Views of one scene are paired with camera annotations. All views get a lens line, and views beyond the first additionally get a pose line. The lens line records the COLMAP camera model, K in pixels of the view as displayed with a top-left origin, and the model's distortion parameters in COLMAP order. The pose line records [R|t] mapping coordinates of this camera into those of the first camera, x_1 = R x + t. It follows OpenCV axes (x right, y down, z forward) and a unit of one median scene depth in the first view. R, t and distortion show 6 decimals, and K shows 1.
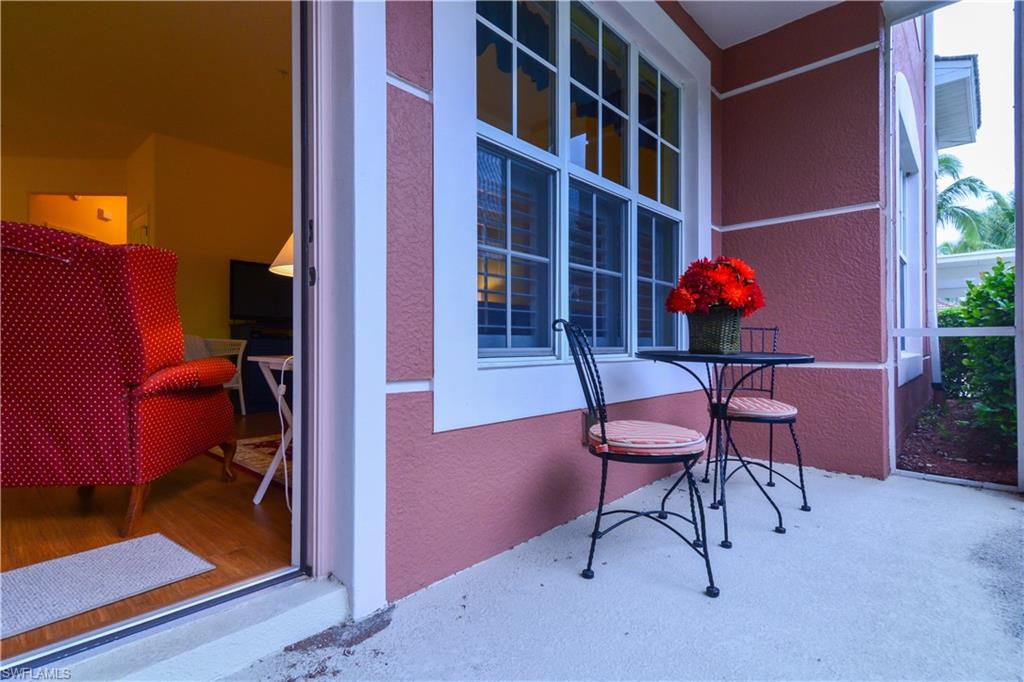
lens RADIAL K [[490.7, 0, 506.9], [0, 490.7, 337.8], [0, 0, 1]] dist [0.012934, -0.000572]
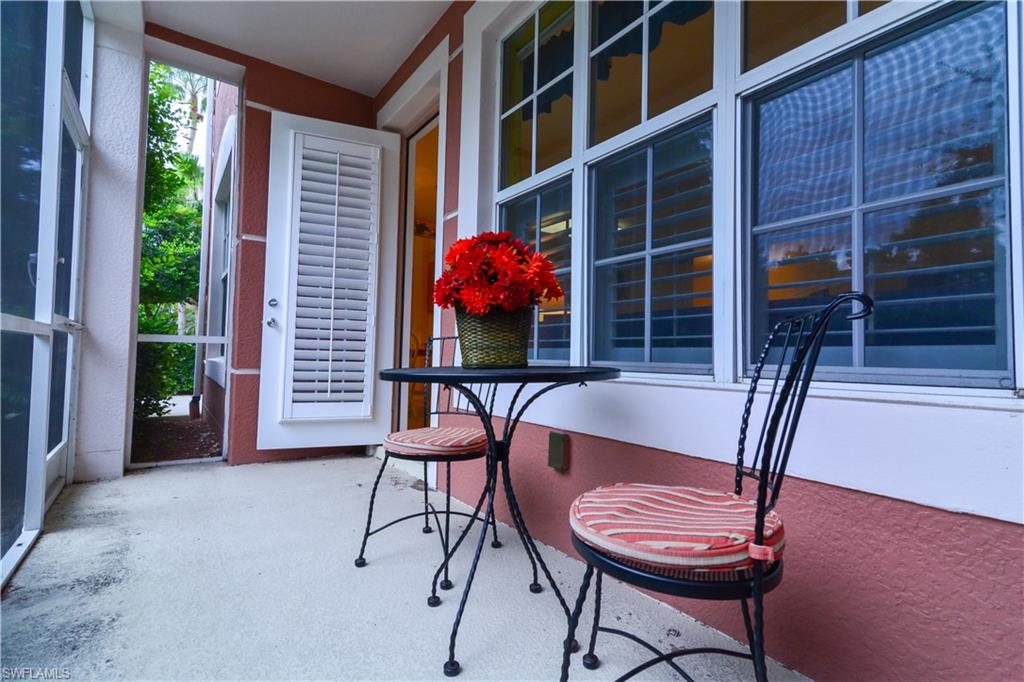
lens RADIAL K [[490.7, 0, 506.9], [0, 490.7, 337.8], [0, 0, 1]] dist [0.012934, -0.000572]
pose [[-0.217206, -0.040400, -0.975289, 0.910716], [-0.001547, 0.999156, -0.041044, 0.013684], [0.976125, -0.007406, -0.217085, 0.950632]]
